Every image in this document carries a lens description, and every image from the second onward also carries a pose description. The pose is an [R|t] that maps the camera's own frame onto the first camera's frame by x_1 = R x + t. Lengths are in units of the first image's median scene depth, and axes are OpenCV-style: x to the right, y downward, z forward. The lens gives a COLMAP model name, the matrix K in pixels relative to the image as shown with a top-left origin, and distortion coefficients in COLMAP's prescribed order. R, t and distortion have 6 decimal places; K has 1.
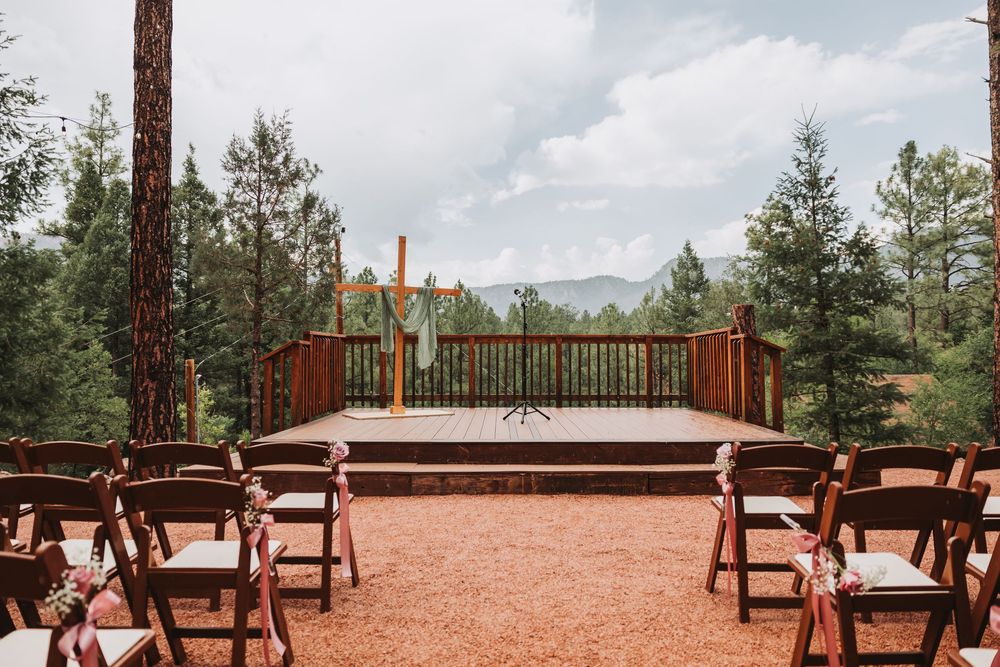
lens RADIAL K [[1134.1, 0, 500.0], [0, 1134.1, 333.5], [0, 0, 1]] dist [0.012434, -0.027715]
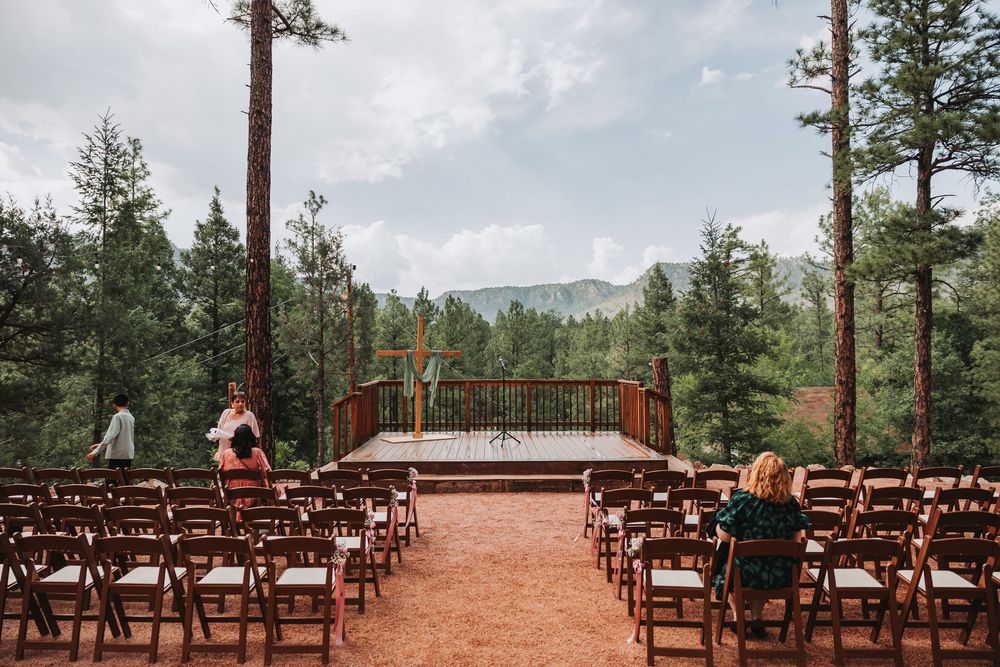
lens RADIAL K [[1134.1, 0, 500.0], [0, 1134.1, 333.5], [0, 0, 1]] dist [0.012434, -0.027715]
pose [[0.999943, -0.003512, 0.010075, 0.001492], [0.003501, 0.999993, 0.001054, -0.058729], [-0.010078, -0.001019, 0.999949, -0.417884]]
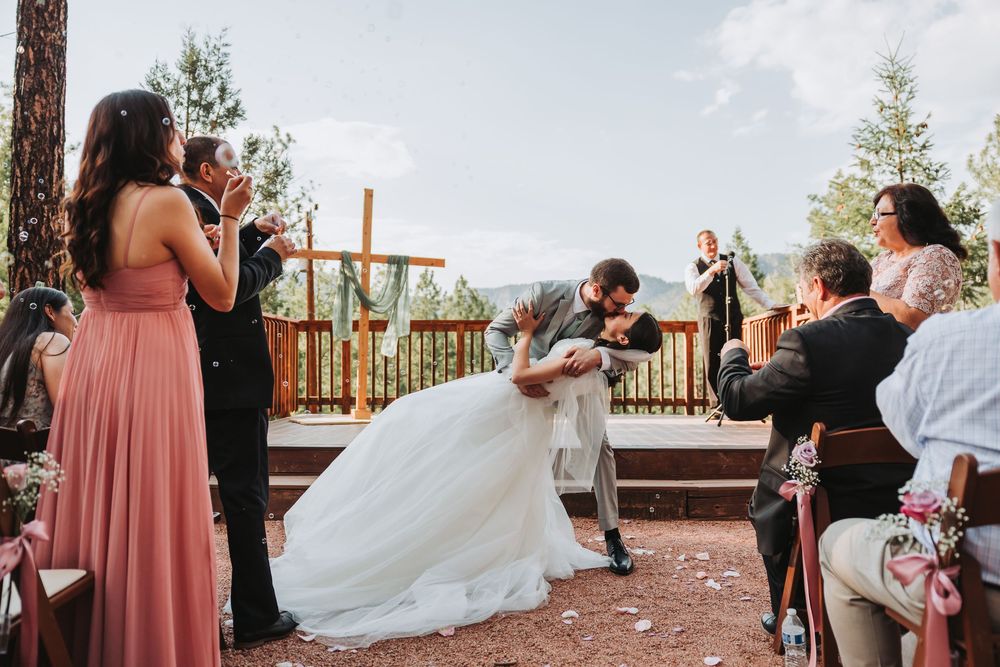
lens RADIAL K [[1348.4, 0, 500.0], [0, 1348.4, 333.5], [0, 0, 1]] dist [-0.023033, 0.018190]
pose [[0.999934, 0.005760, -0.009924, 0.010997], [-0.005842, 0.999949, -0.008298, 0.017462], [0.009876, 0.008355, 0.999916, 0.077986]]
